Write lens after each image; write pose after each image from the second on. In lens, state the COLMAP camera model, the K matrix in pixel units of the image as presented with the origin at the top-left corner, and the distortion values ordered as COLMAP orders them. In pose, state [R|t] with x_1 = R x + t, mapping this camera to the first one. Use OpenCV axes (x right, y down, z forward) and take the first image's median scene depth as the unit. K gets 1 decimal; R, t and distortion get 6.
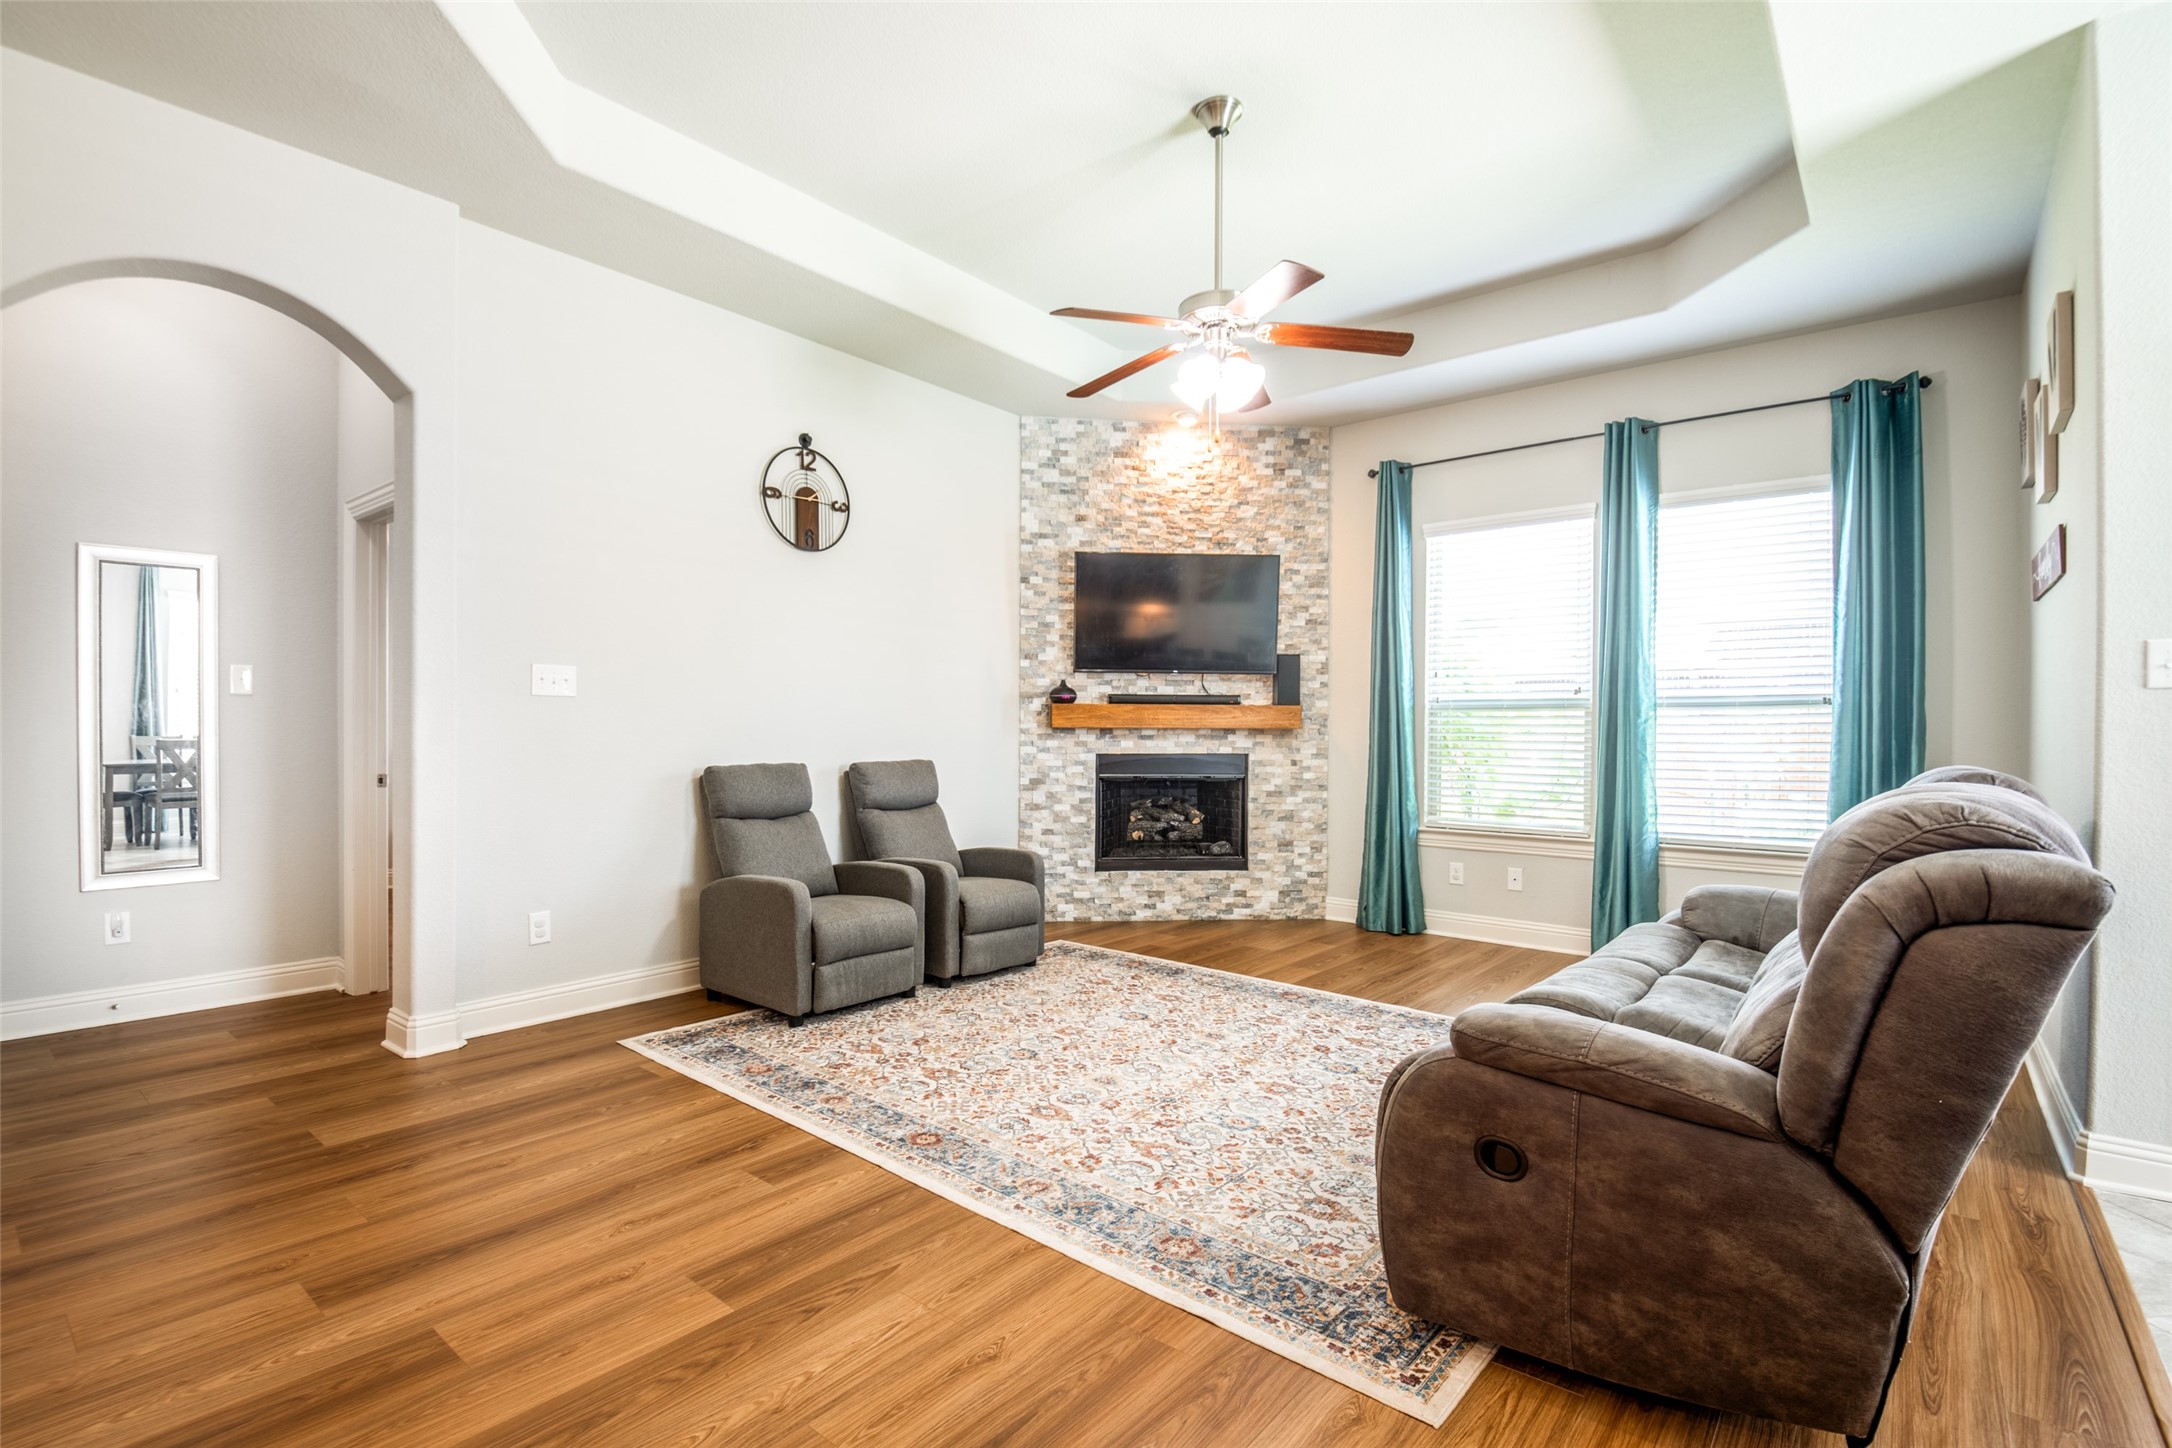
lens RADIAL K [[1007.1, 0, 1079.2], [0, 1007.1, 741.0], [0, 0, 1]] dist [0.014757, -0.000193]
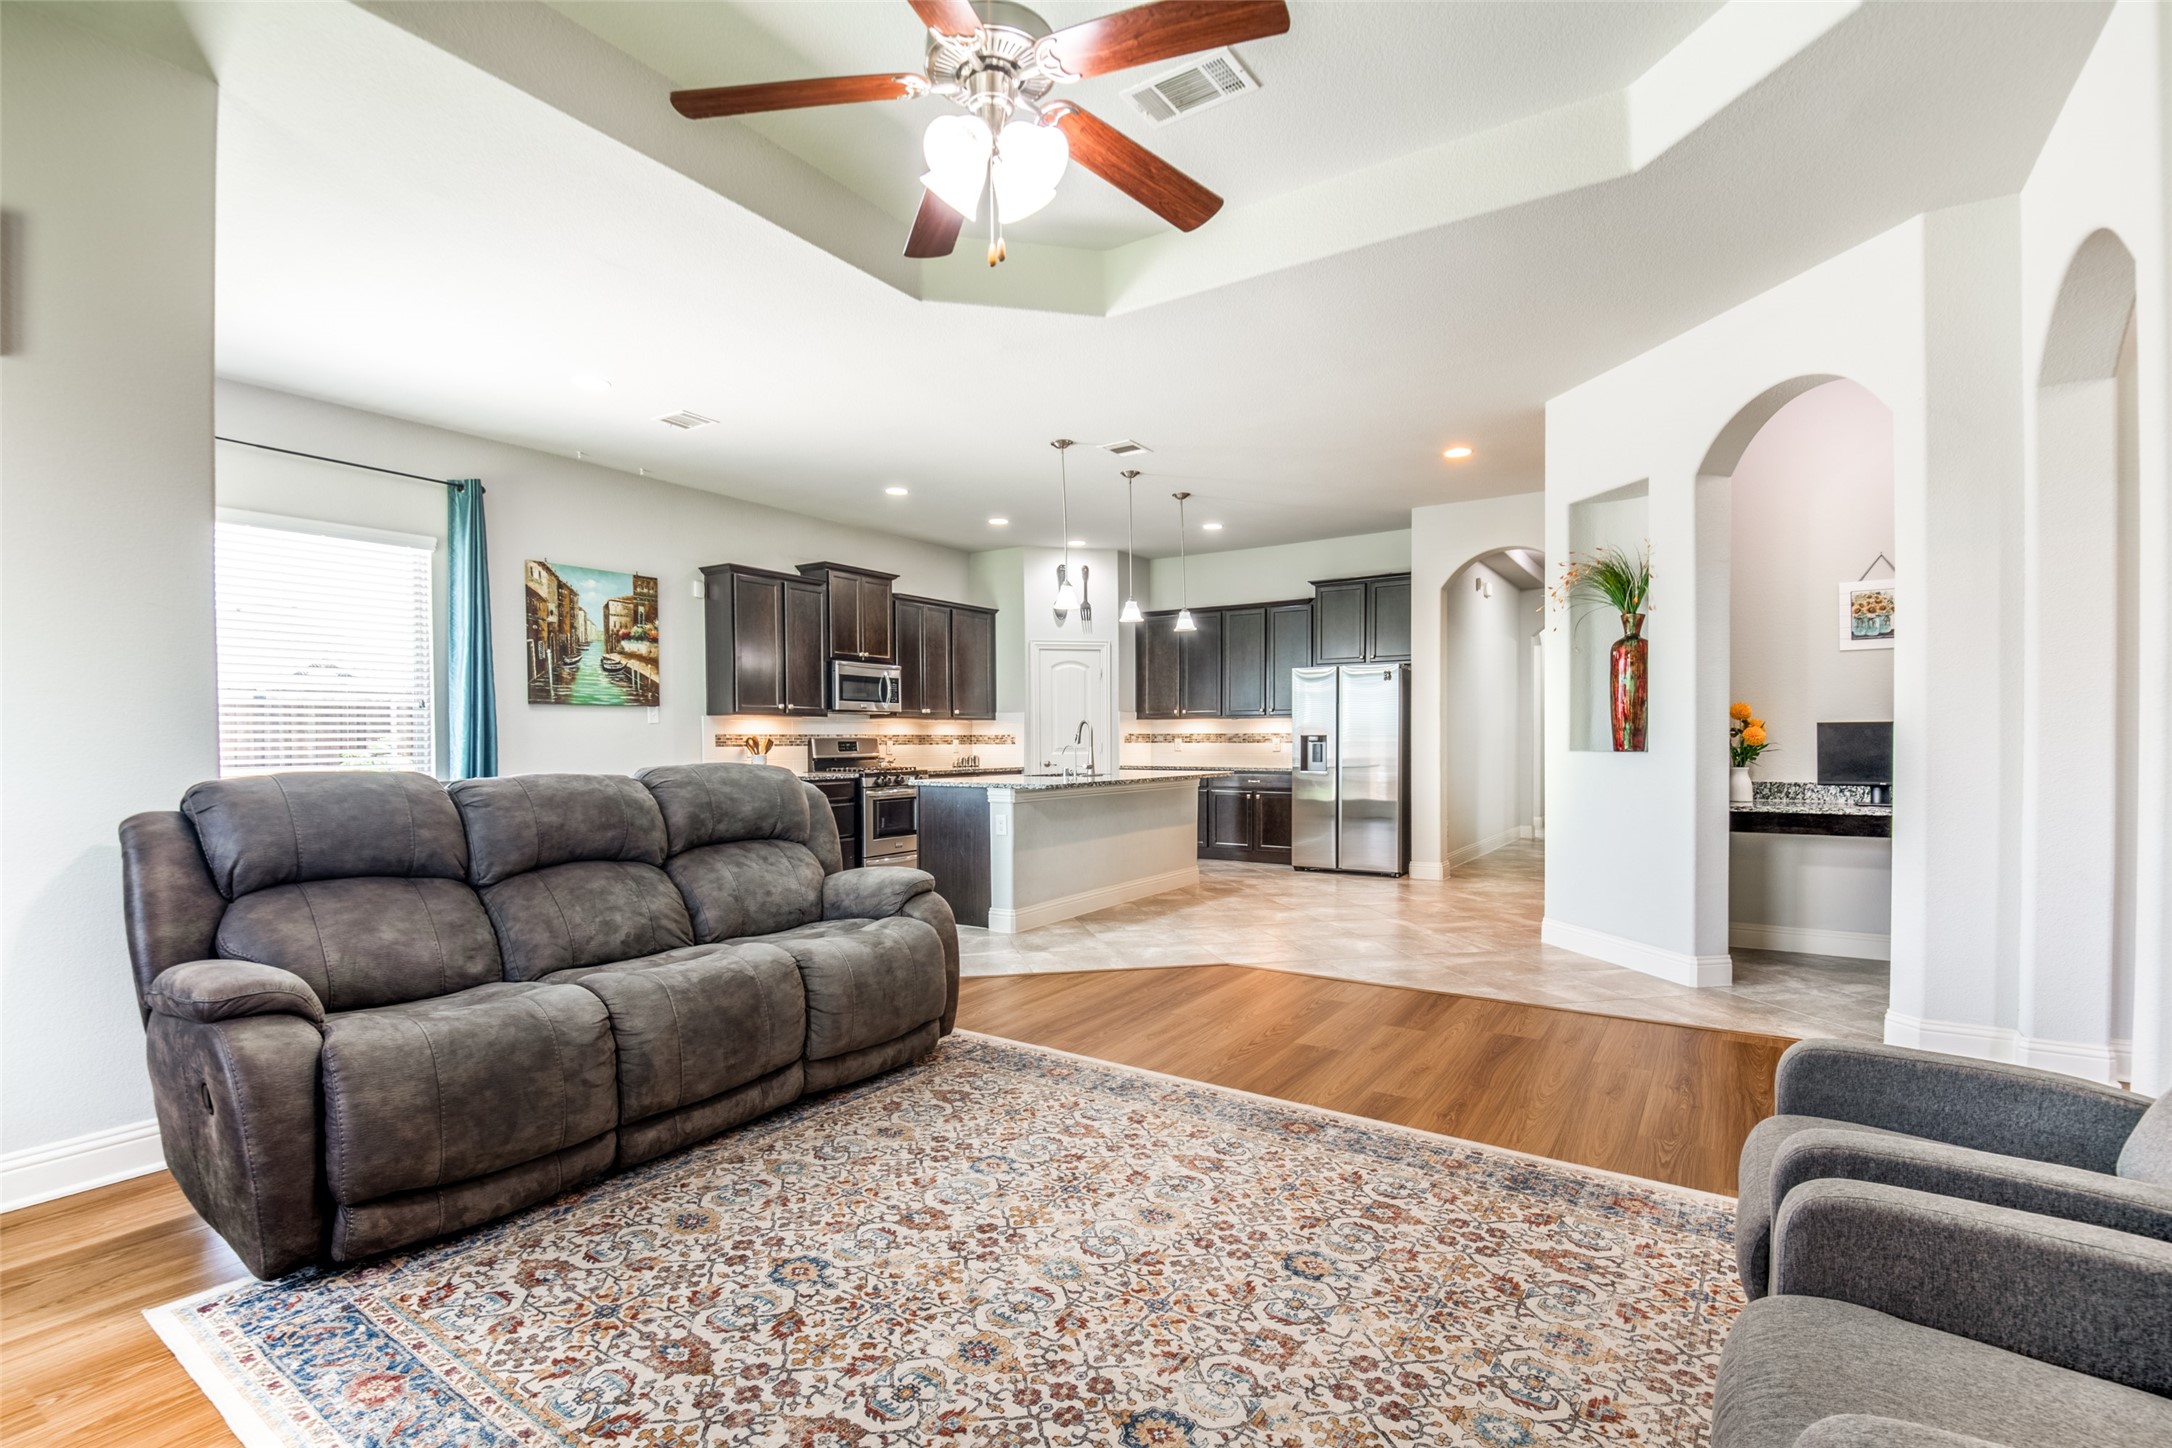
lens RADIAL K [[994.1, 0, 1083.2], [0, 994.1, 742.3], [0, 0, 1]] dist [0.013196, -0.025215]
pose [[-0.994041, -0.001513, -0.109001, 0.086737], [-0.002868, 0.999921, 0.012278, -0.008436], [0.108973, 0.012518, -0.993966, 0.939788]]
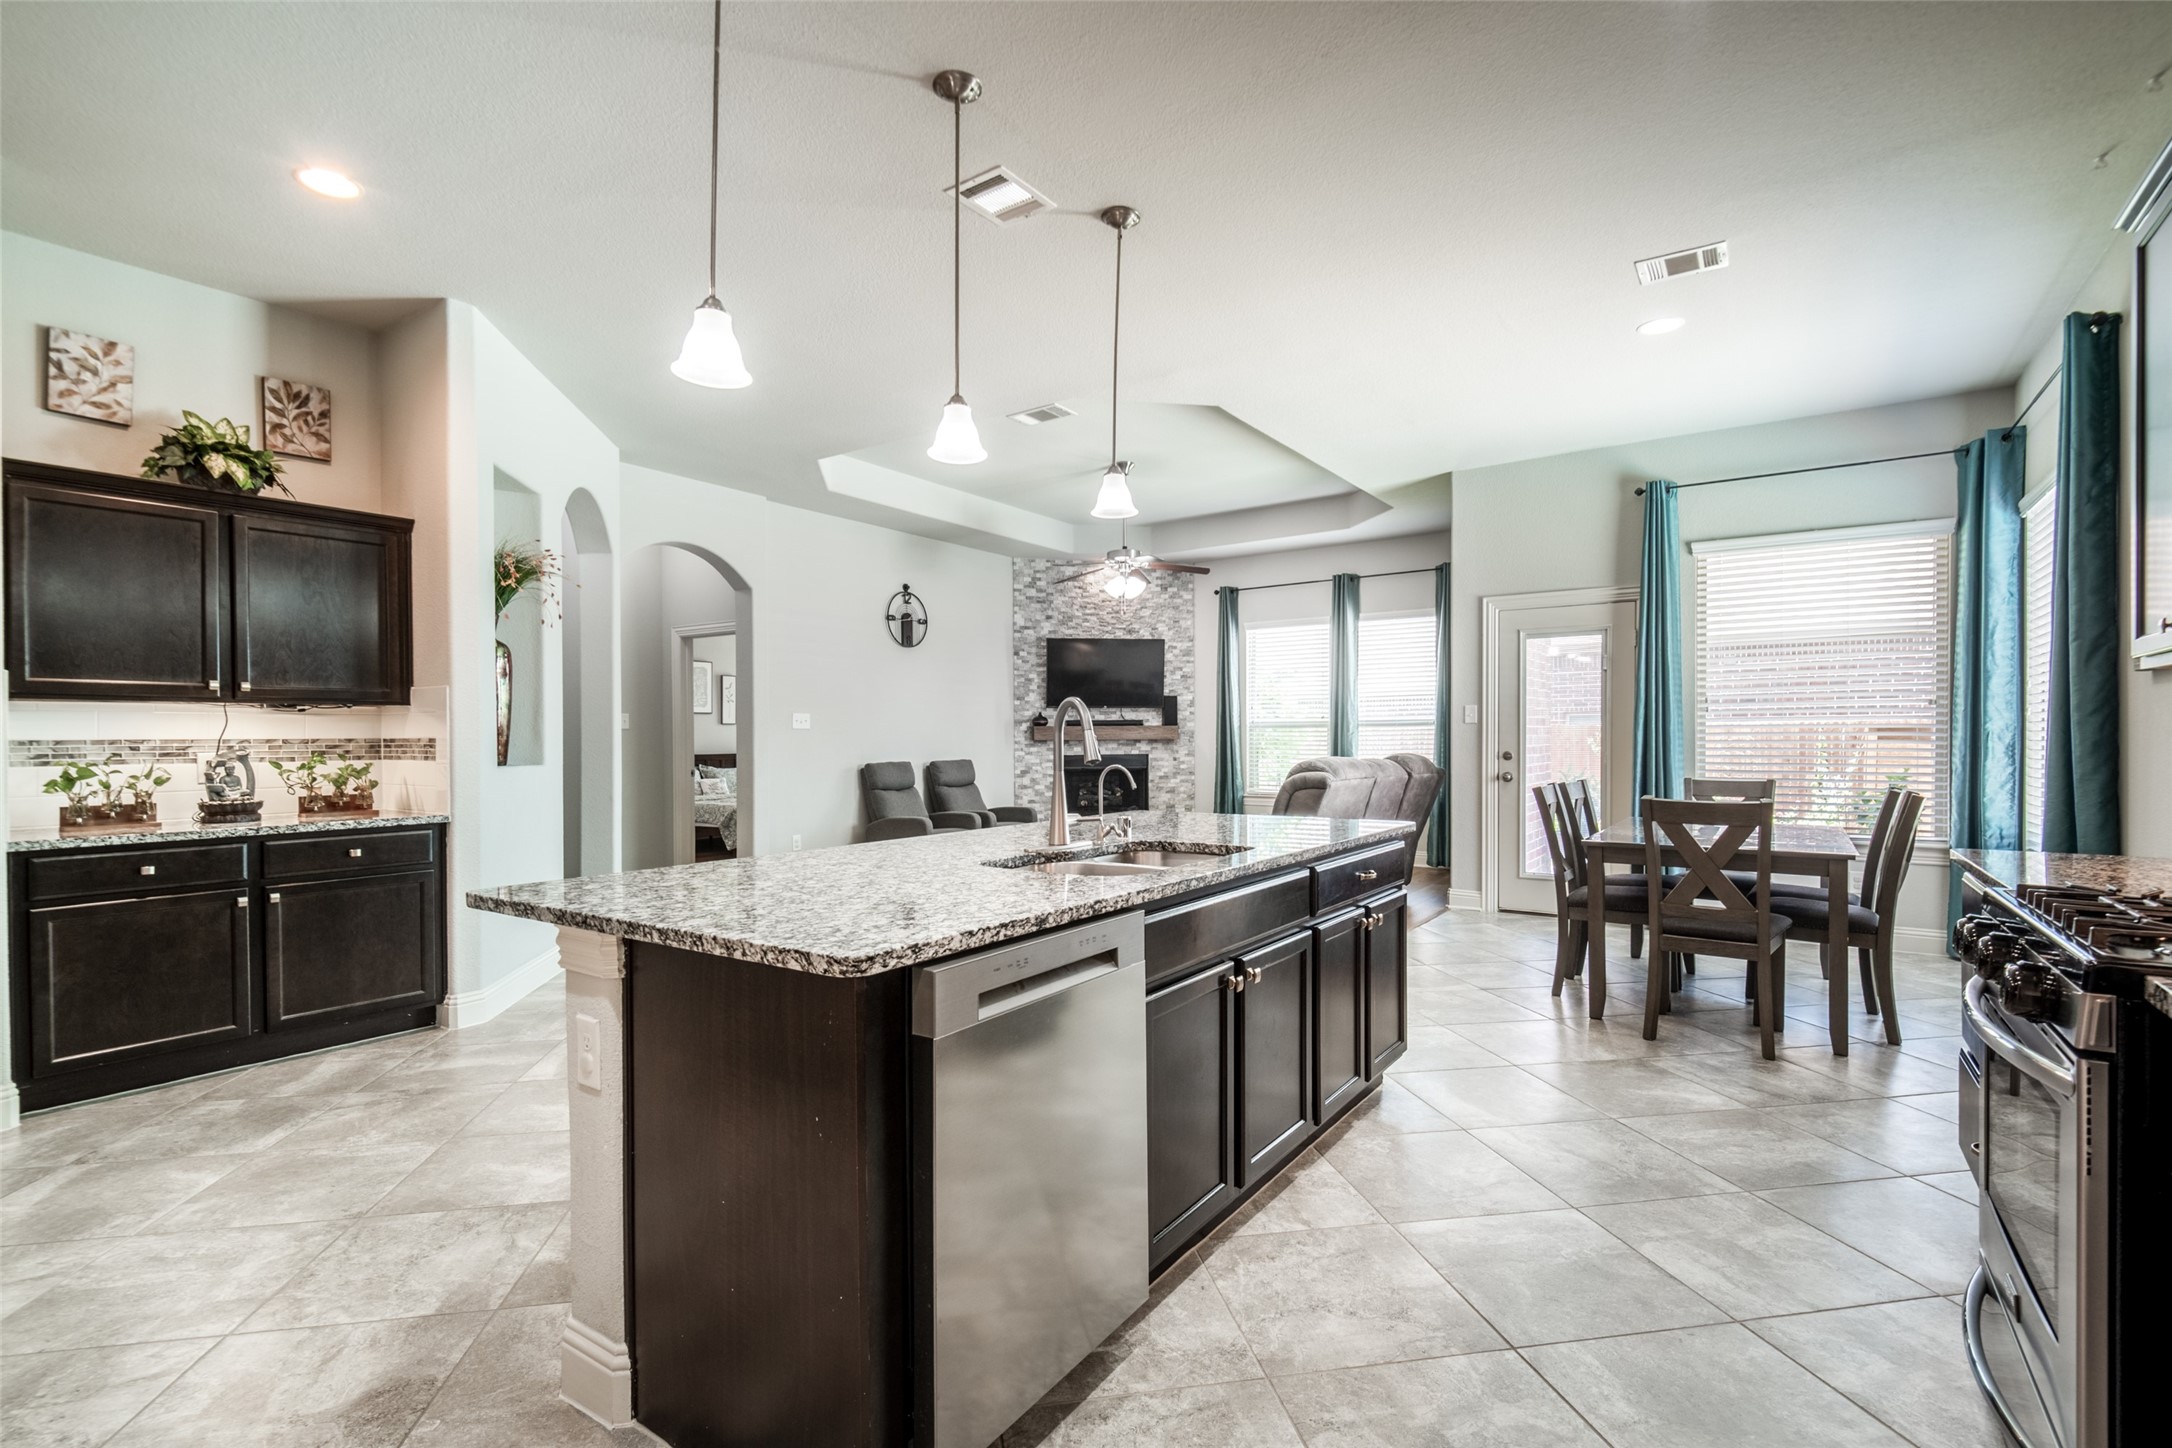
lens RADIAL K [[994.1, 0, 1083.2], [0, 994.1, 742.3], [0, 0, 1]] dist [0.013196, -0.025215]
pose [[0.996839, -0.011673, 0.078584, -0.075566], [0.012116, 0.999913, -0.005165, -0.000115], [-0.078517, 0.006100, 0.996894, -0.683434]]
